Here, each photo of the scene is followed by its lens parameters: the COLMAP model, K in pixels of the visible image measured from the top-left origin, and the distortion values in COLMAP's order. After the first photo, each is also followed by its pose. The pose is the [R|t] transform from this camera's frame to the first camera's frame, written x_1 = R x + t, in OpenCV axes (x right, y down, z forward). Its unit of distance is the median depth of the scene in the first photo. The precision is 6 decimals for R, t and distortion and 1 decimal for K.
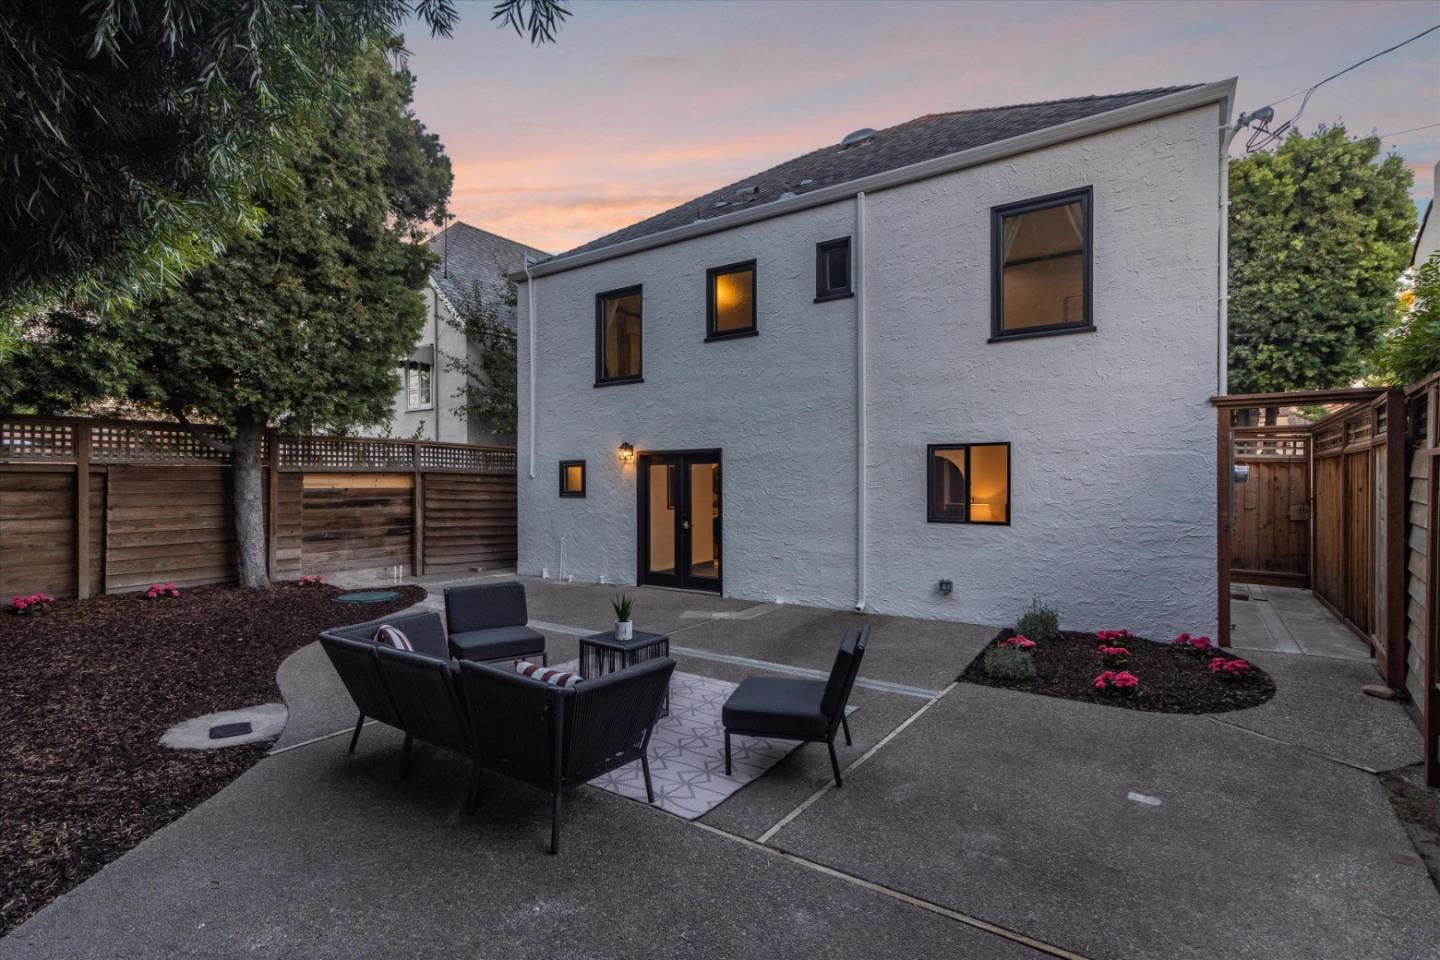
lens RADIAL K [[680.9, 0, 720.0], [0, 680.9, 480.0], [0, 0, 1]] dist [0.001408, 0.000656]
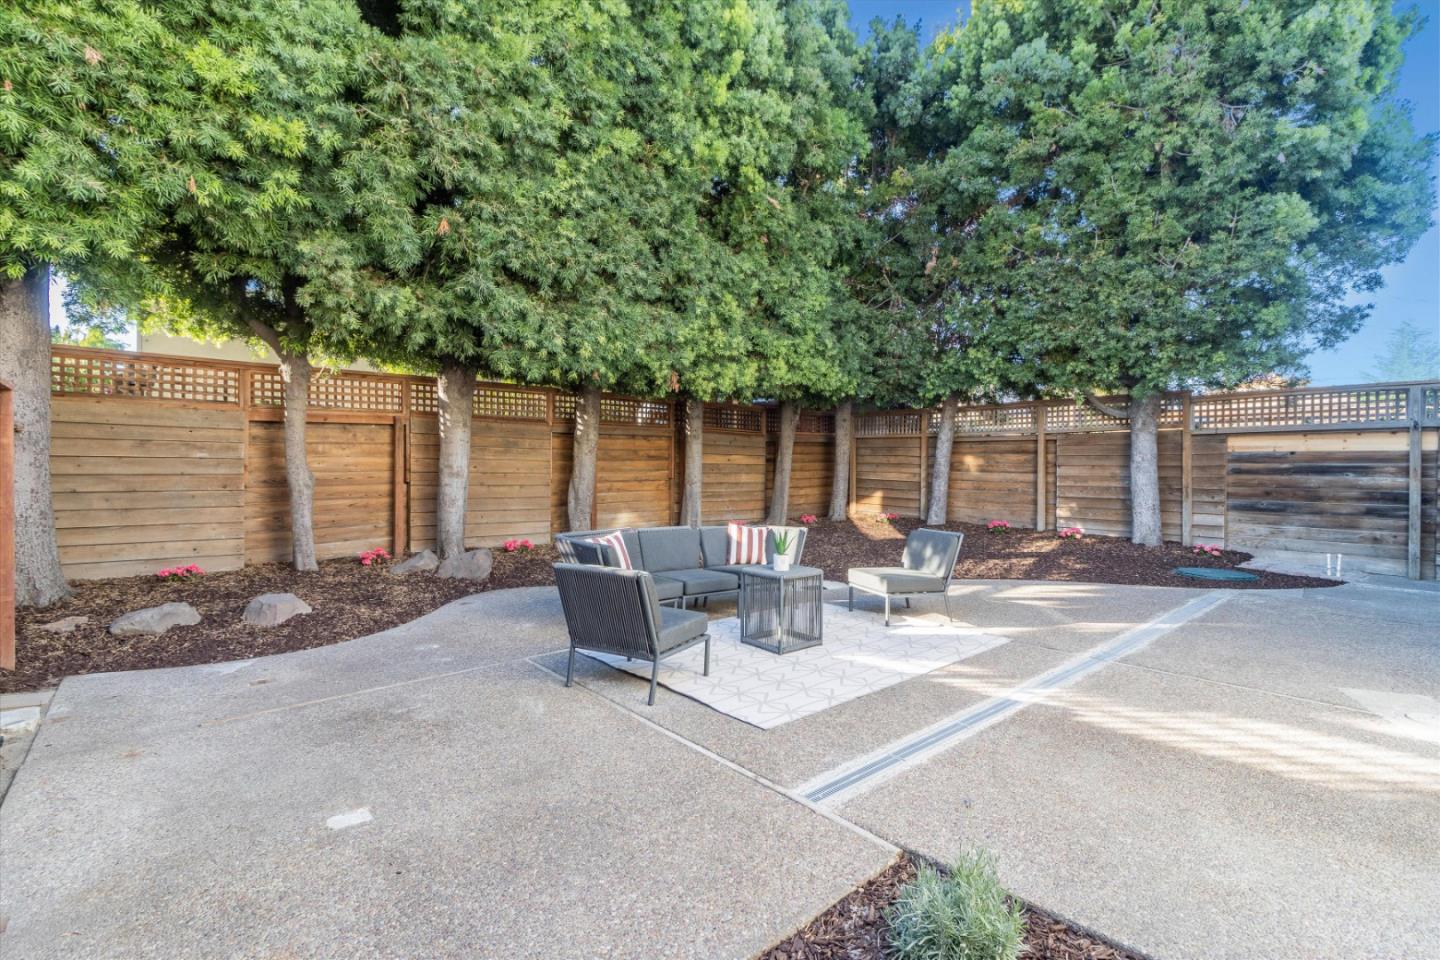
lens RADIAL K [[664.2, 0, 722.0], [0, 664.2, 467.6], [0, 0, 1]] dist [0.000964, -0.000208]
pose [[-0.230968, 0.005016, -0.972948, 0.585683], [-0.001698, 0.999983, 0.005559, 0.041376], [0.972960, 0.002936, -0.230956, 0.744440]]
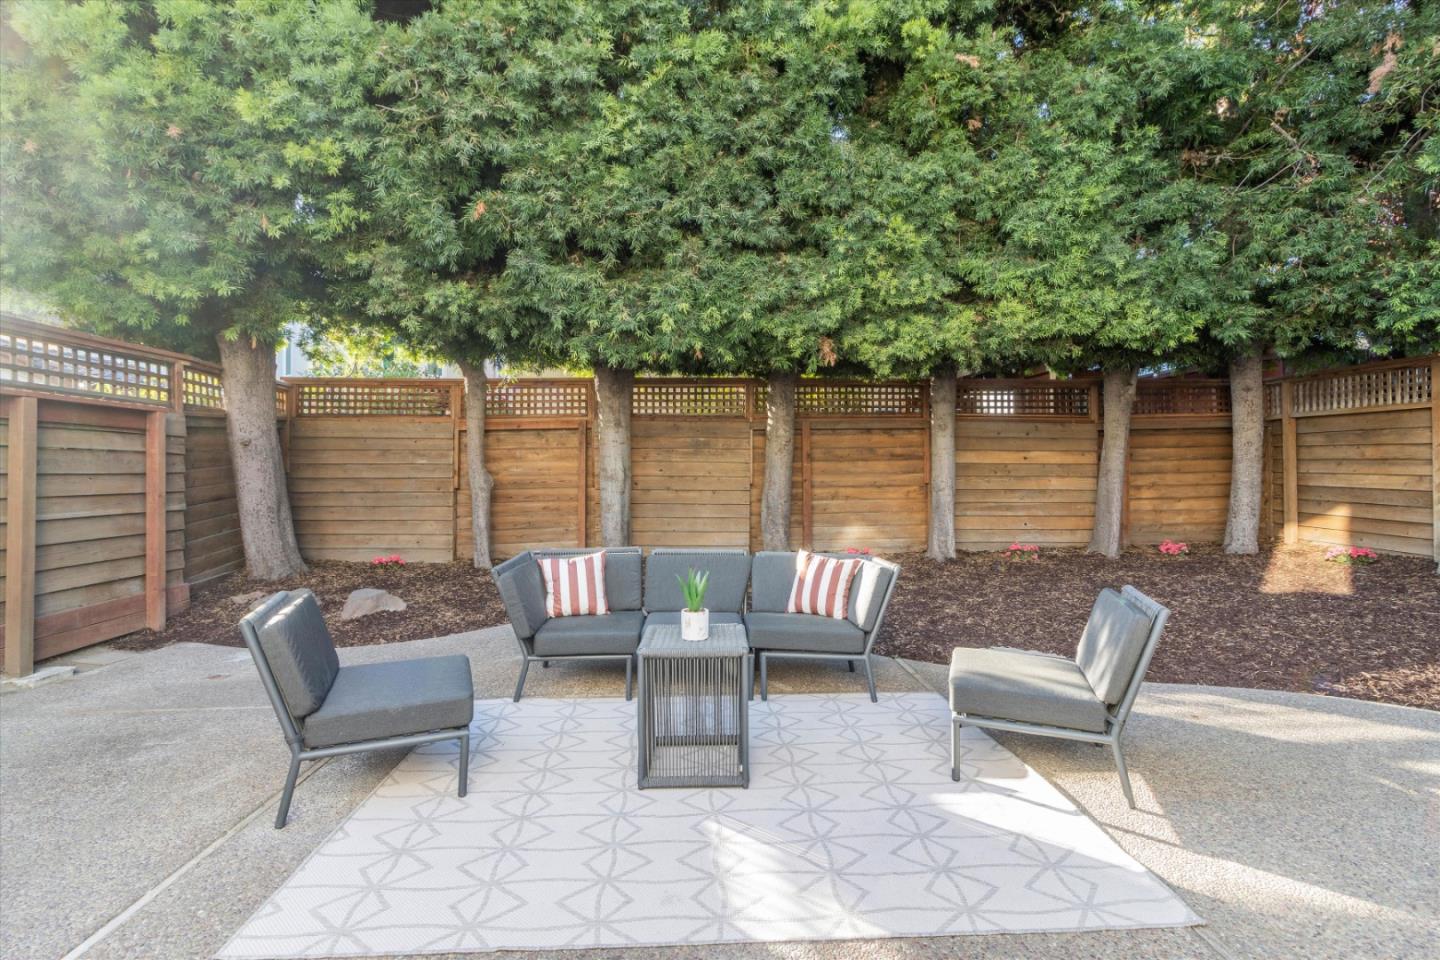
lens RADIAL K [[666.0, 0, 724.0], [0, 666.0, 460.7], [0, 0, 1]] dist [0.001021, 0.000288]
pose [[-0.788234, -0.003169, -0.615368, 0.135724], [0.009660, 0.999800, -0.017522, 0.051877], [0.615300, -0.019756, -0.788045, 0.974617]]
